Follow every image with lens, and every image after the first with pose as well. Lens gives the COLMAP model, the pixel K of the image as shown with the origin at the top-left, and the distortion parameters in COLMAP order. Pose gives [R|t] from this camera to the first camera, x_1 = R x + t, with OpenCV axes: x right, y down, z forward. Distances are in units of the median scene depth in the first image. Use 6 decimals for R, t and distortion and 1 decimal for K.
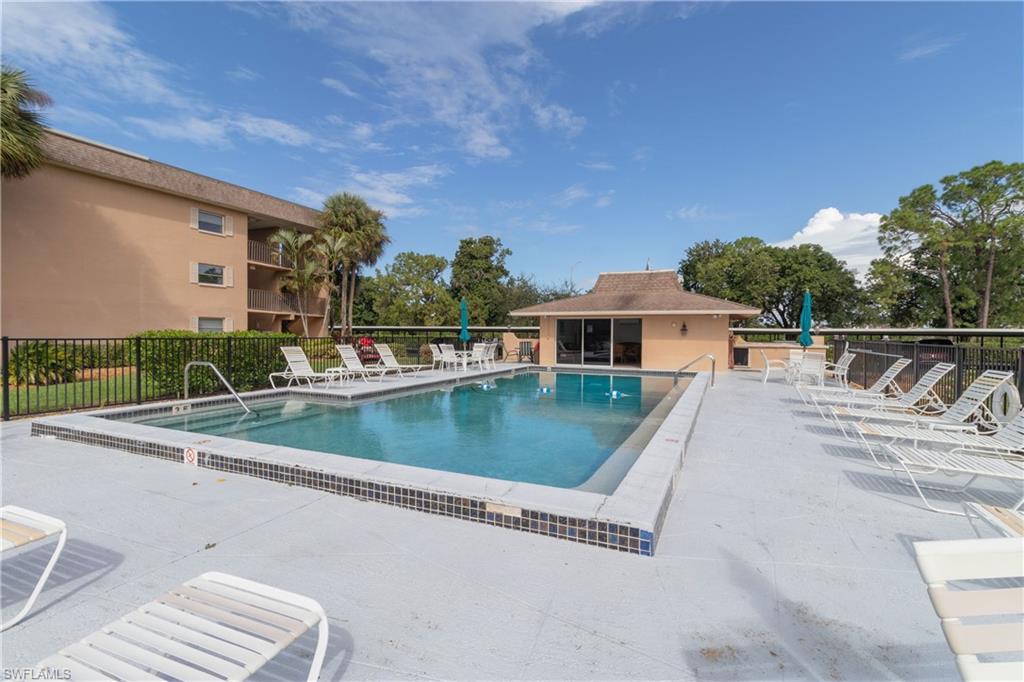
lens RADIAL K [[508.8, 0, 512.0], [0, 508.8, 341.0], [0, 0, 1]] dist [-0.001140, -0.000186]
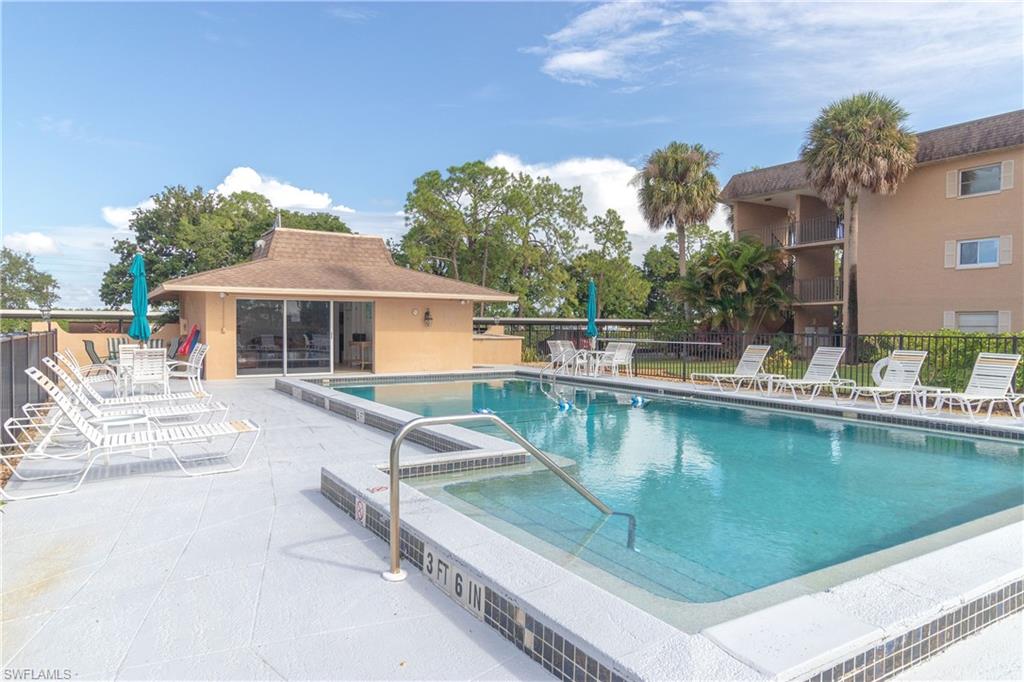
lens RADIAL K [[661.1, 0, 512.0], [0, 661.1, 341.0], [0, 0, 1]] dist [-0.000504, -0.000110]
pose [[0.567590, -0.023476, 0.822977, -0.385305], [0.007578, 0.999700, 0.023291, -0.010541], [-0.823277, -0.006983, 0.567597, 0.333141]]
